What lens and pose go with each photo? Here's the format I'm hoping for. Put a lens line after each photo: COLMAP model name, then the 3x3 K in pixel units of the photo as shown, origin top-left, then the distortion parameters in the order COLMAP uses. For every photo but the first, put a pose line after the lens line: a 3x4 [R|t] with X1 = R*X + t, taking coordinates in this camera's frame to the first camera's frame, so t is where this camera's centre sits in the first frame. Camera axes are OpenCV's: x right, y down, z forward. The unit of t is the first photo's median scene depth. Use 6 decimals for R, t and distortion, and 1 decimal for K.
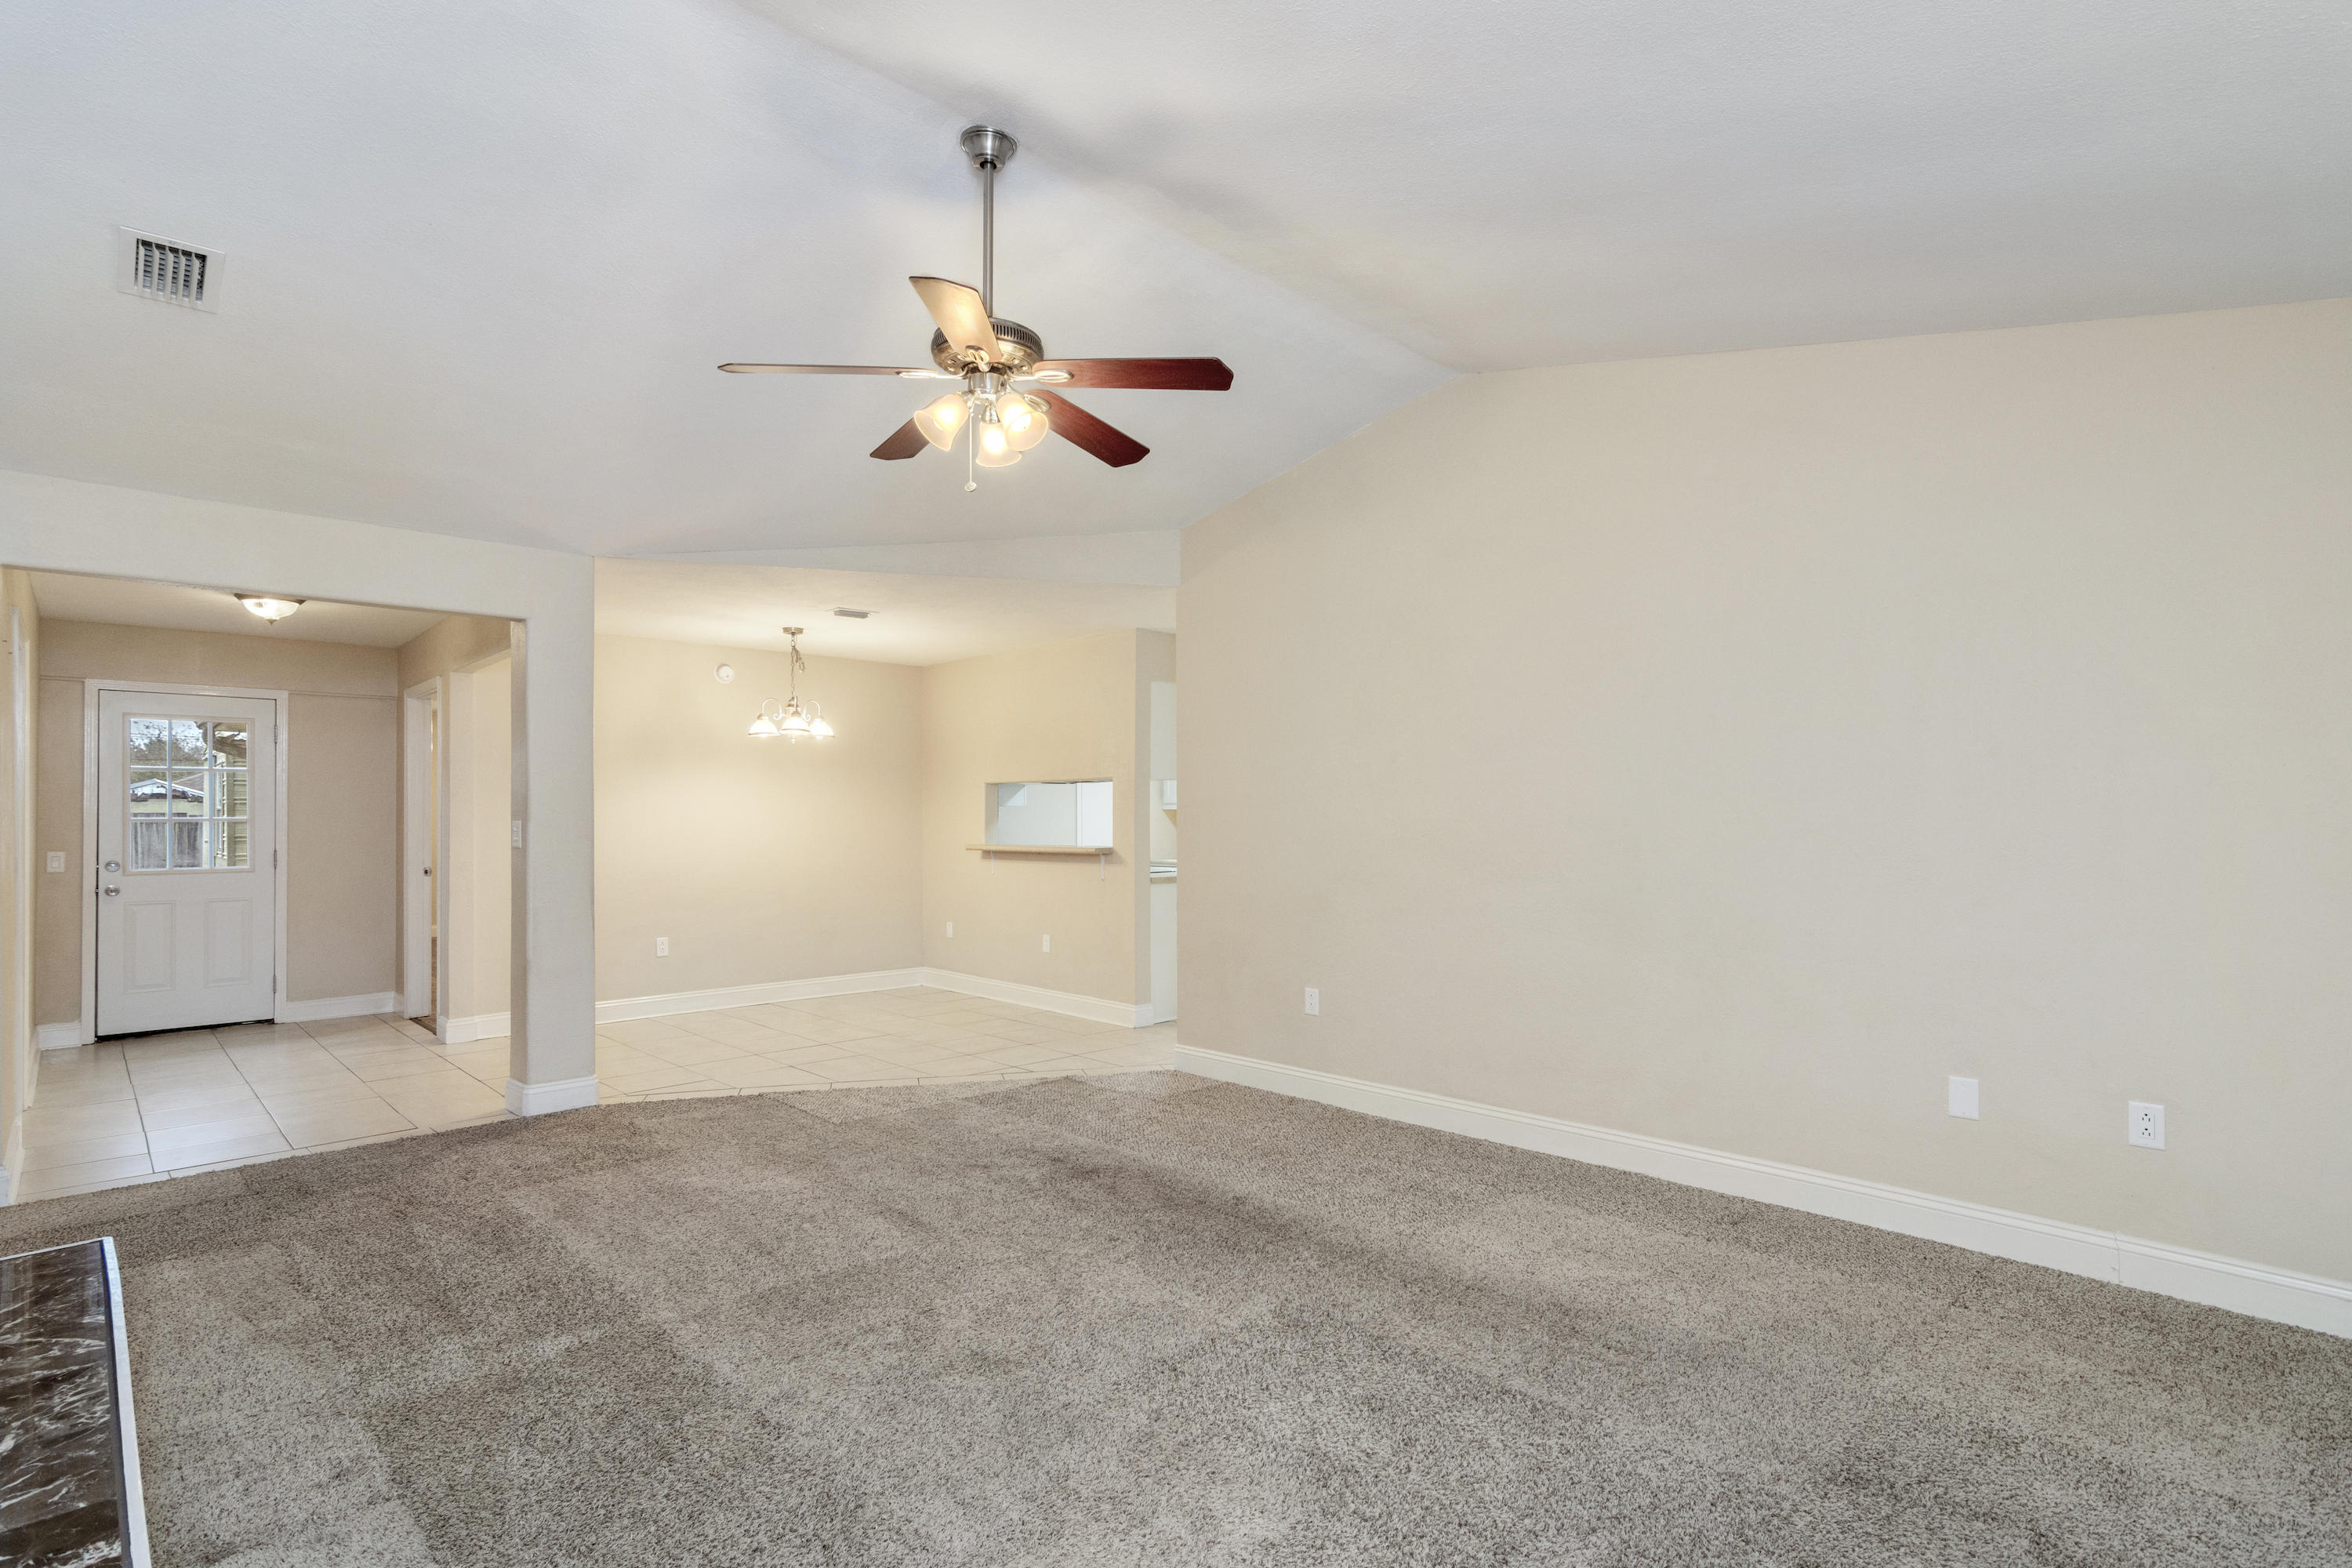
lens RADIAL K [[1129.7, 0, 1176.0], [0, 1129.7, 784.0], [0, 0, 1]] dist [-0.001938, 0.000270]
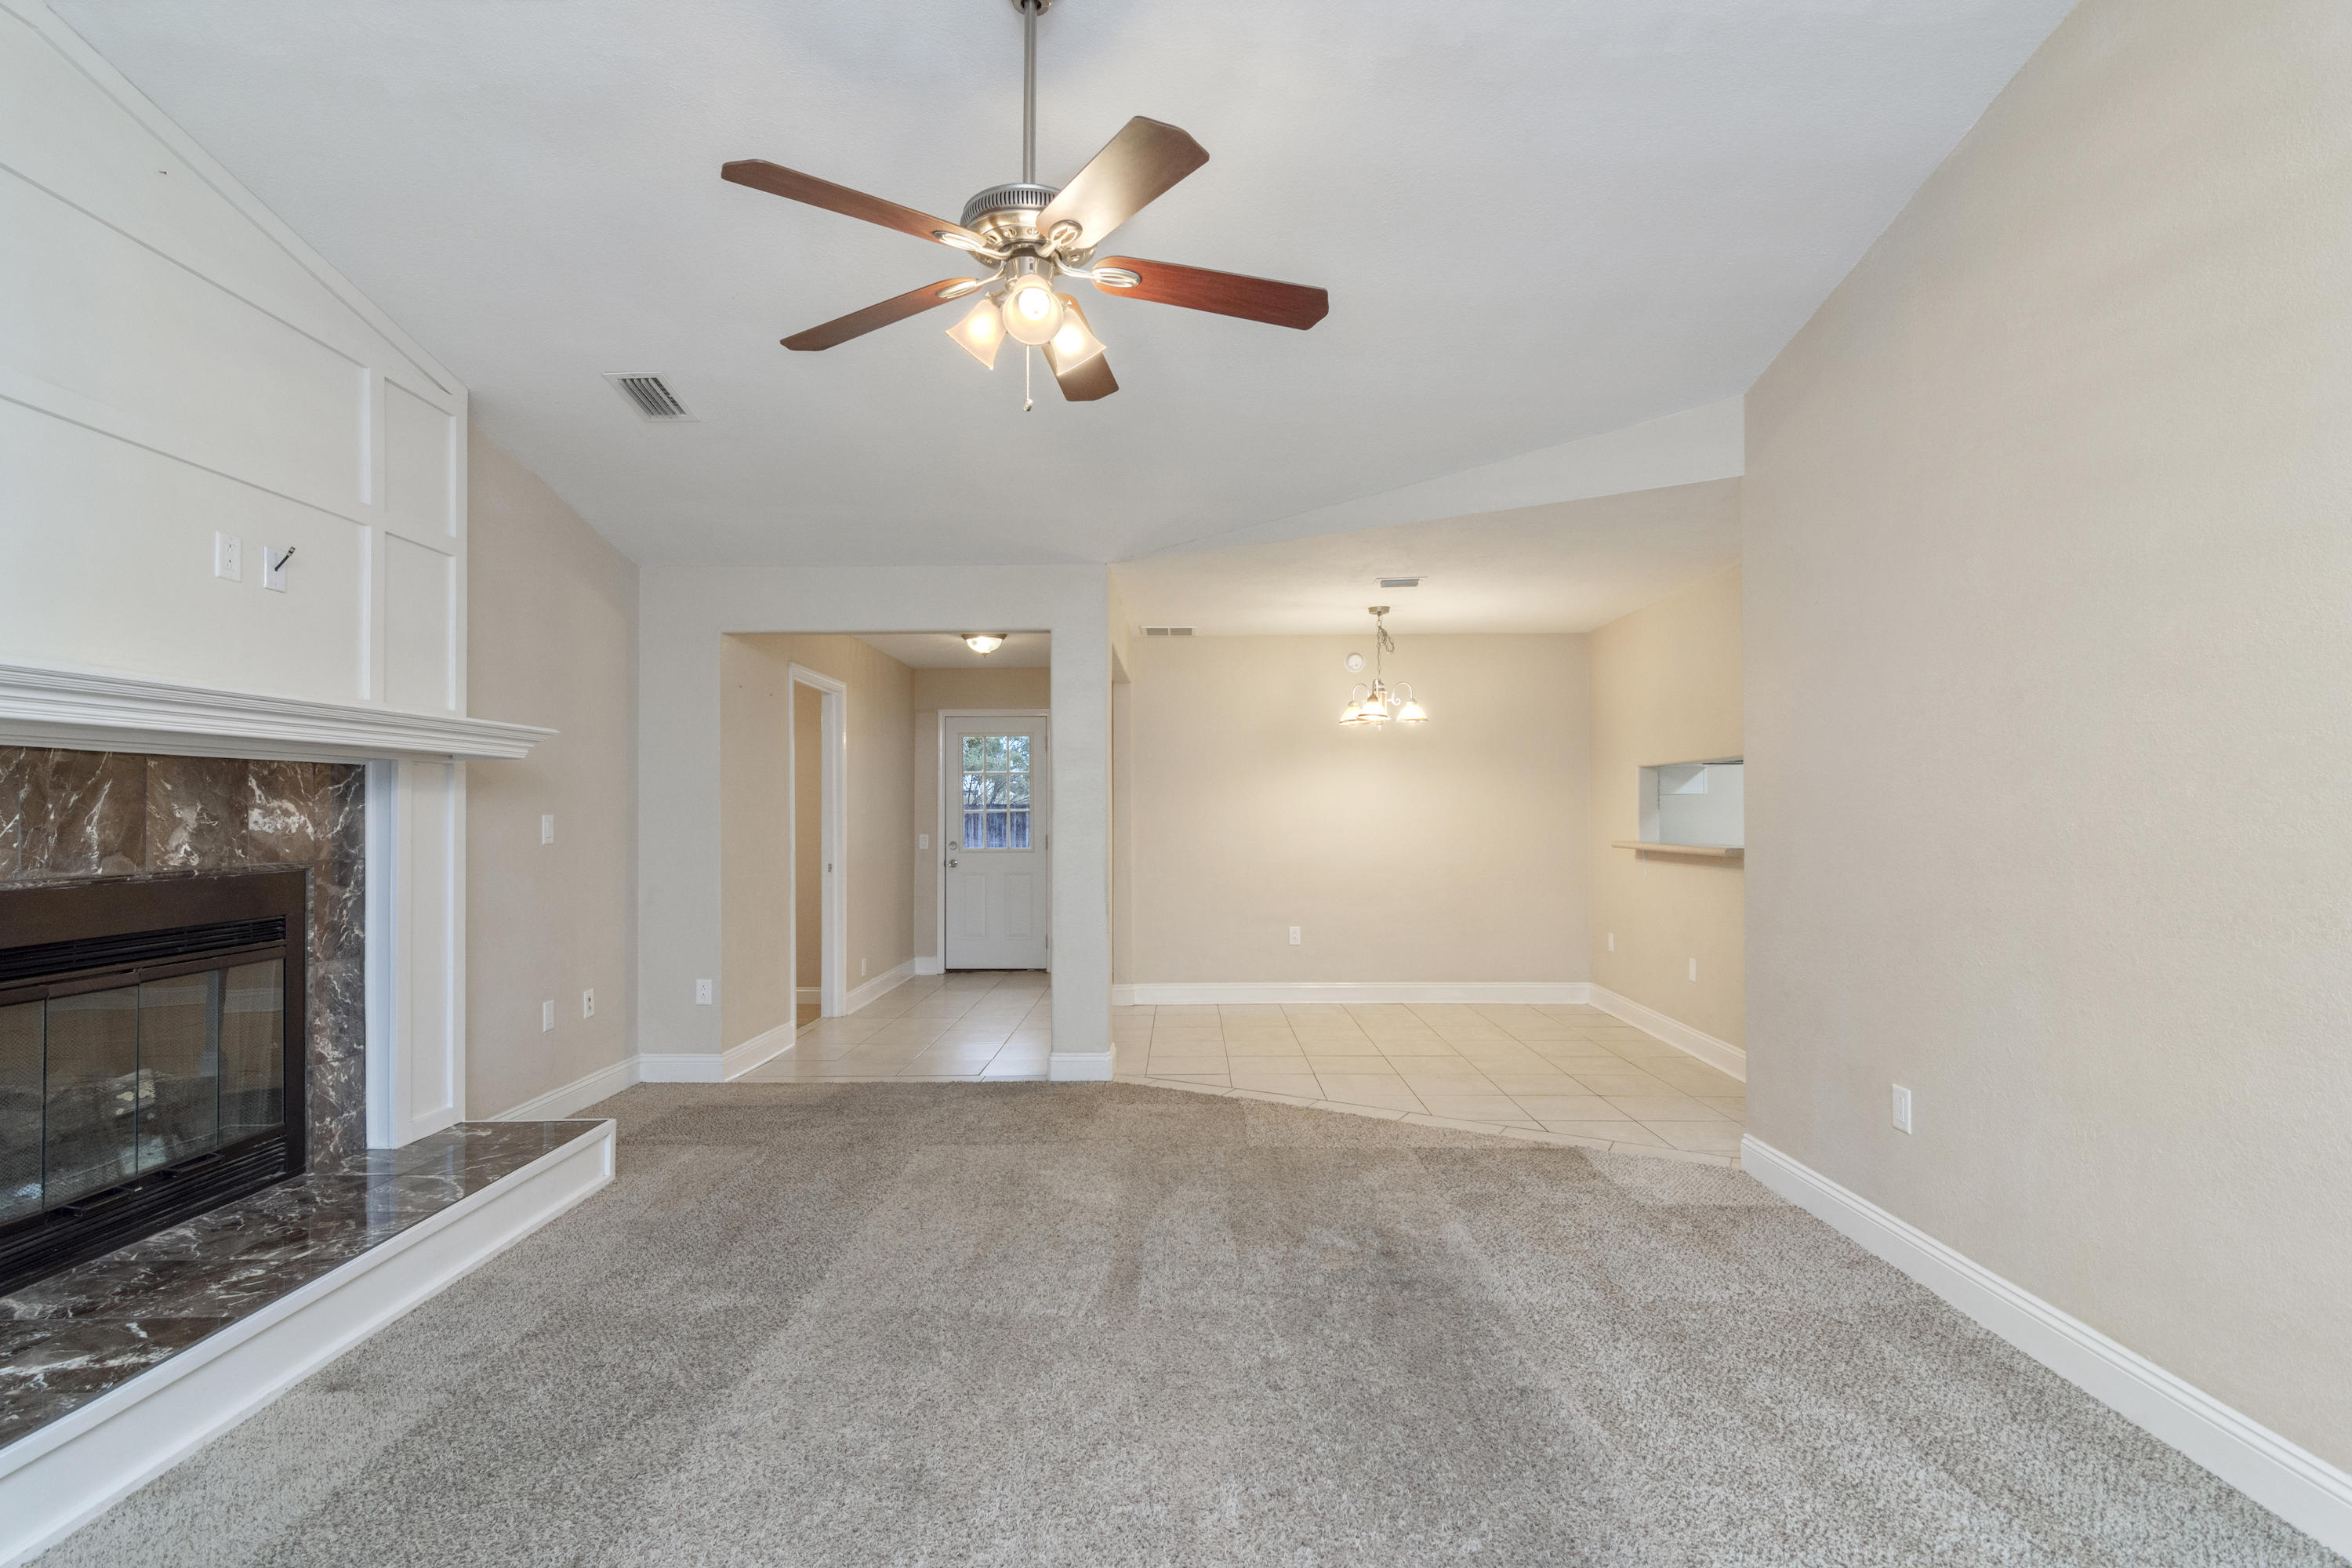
lens RADIAL K [[1129.7, 0, 1176.0], [0, 1129.7, 784.0], [0, 0, 1]] dist [-0.001938, 0.000270]
pose [[0.706608, -0.017066, -0.707400, 0.263057], [0.022305, 0.999750, -0.001838, 0.008773], [0.707254, -0.014479, 0.706811, 0.277952]]
